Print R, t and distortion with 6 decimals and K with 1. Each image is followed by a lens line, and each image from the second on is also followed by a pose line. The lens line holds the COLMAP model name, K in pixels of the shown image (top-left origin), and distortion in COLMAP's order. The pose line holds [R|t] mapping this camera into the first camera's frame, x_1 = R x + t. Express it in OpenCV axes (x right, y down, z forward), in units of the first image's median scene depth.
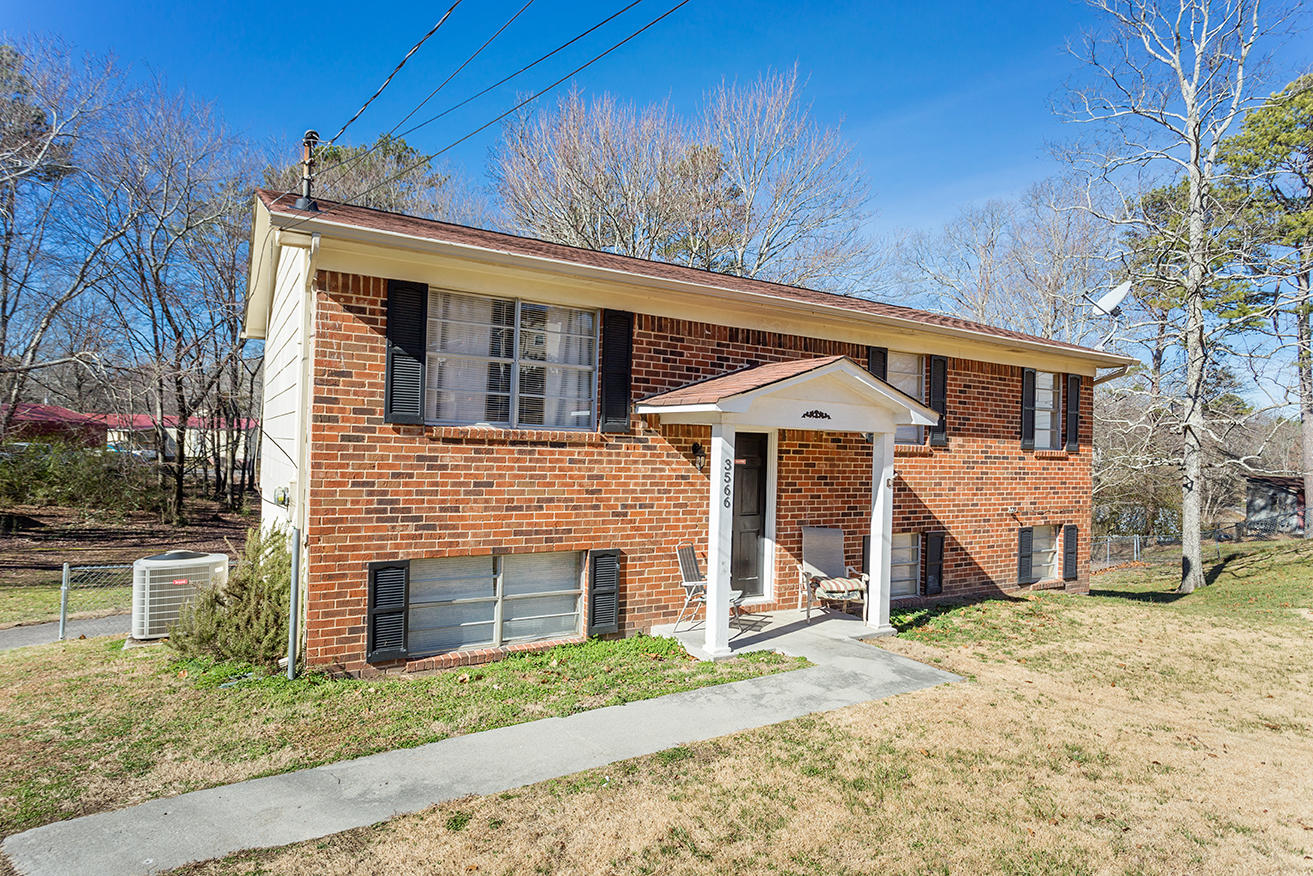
lens RADIAL K [[725.4, 0, 656.5], [0, 725.4, 438.0], [0, 0, 1]] dist [0.000825, 0.000179]
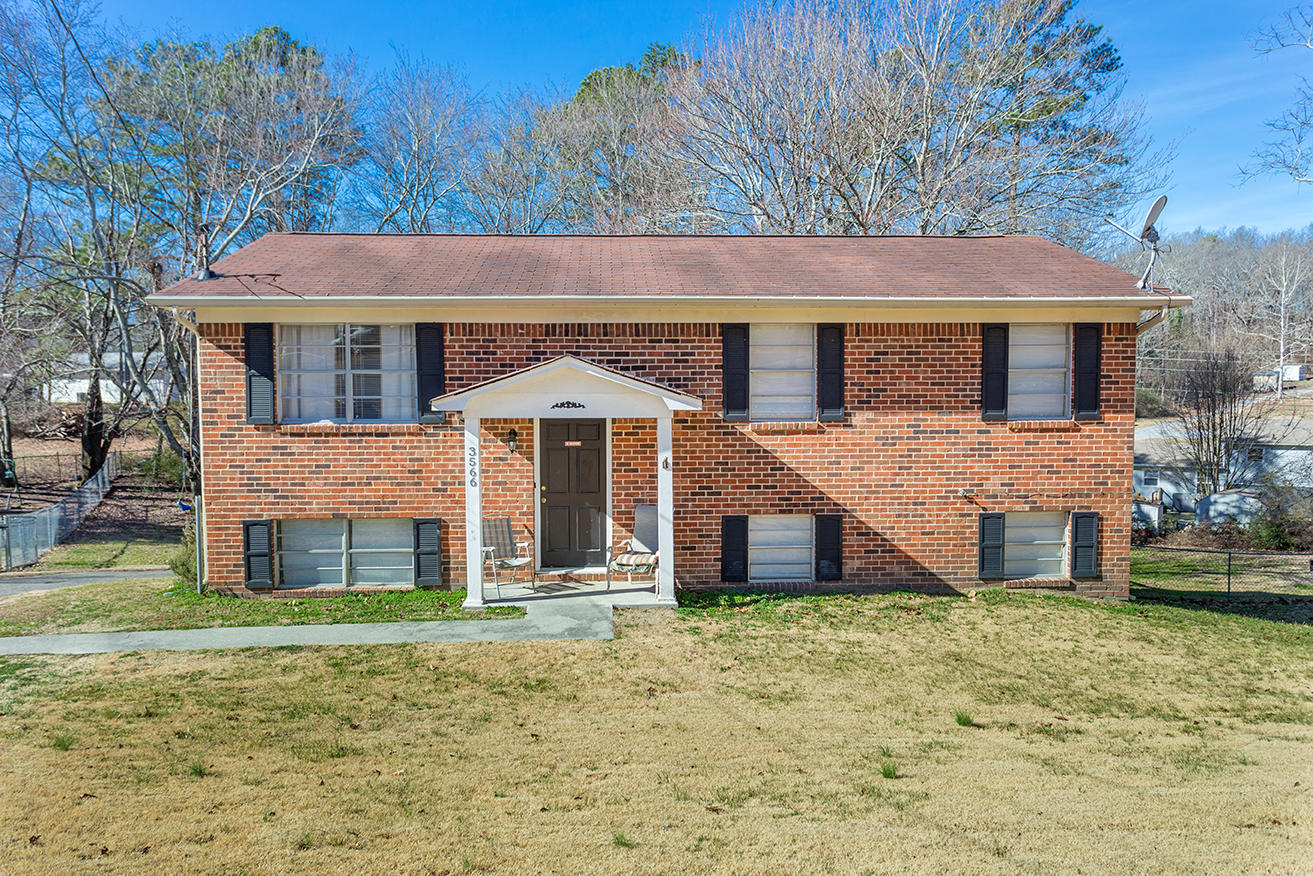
lens RADIAL K [[963.1, 0, 656.5], [0, 963.1, 438.0], [0, 0, 1]] dist [0.002453, 0.001084]
pose [[0.880998, -0.005149, -0.473092, 1.095132], [0.034661, 0.997956, 0.053684, -0.059689], [0.471848, -0.063693, 0.879376, -0.262431]]
